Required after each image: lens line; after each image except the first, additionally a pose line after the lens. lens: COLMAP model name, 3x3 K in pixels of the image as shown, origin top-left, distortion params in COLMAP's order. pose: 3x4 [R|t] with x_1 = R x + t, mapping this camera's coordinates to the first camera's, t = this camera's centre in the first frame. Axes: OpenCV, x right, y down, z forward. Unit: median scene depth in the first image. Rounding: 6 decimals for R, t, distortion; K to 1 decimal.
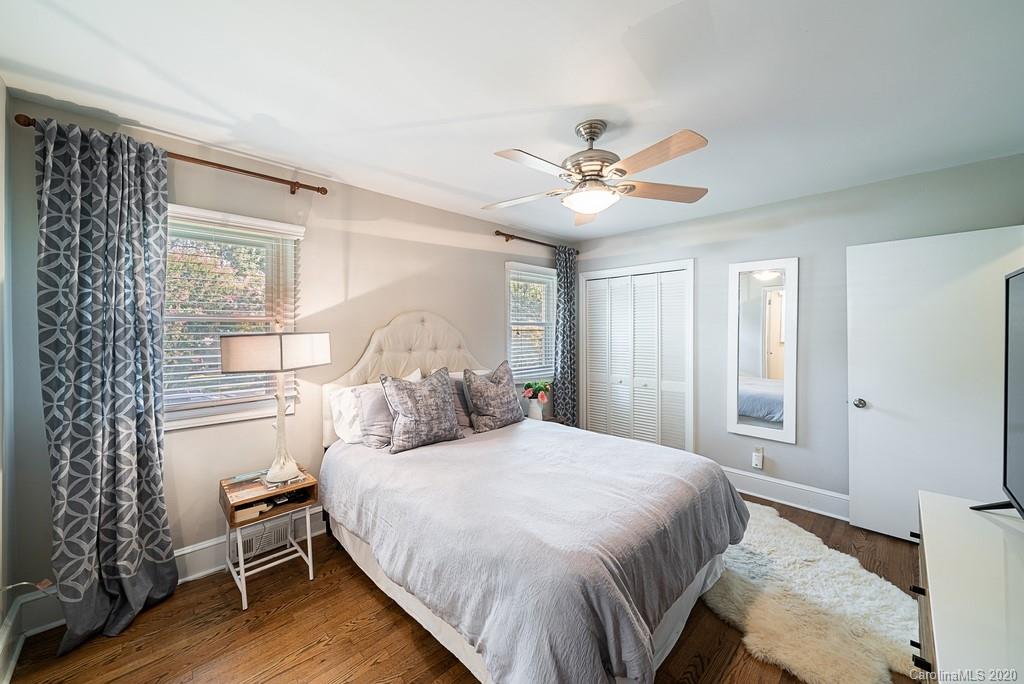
lens RADIAL K [[382.0, 0, 504.3], [0, 382.0, 337.5], [0, 0, 1]] dist [-0.003705, -0.000058]
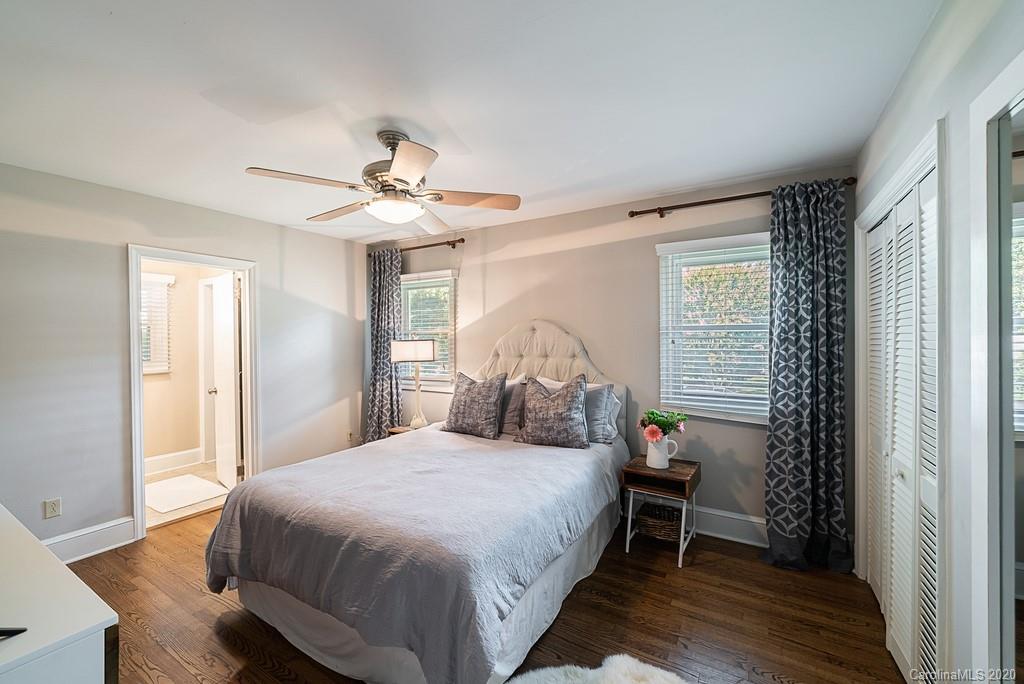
lens RADIAL K [[395.0, 0, 512.0], [0, 395.0, 342.0], [0, 0, 1]] dist [-0.000370, -0.000029]
pose [[0.281111, 0.008836, -0.959635, 0.915164], [-0.015238, 0.999873, 0.004743, -0.013932], [0.959554, 0.013289, 0.281210, 0.703458]]
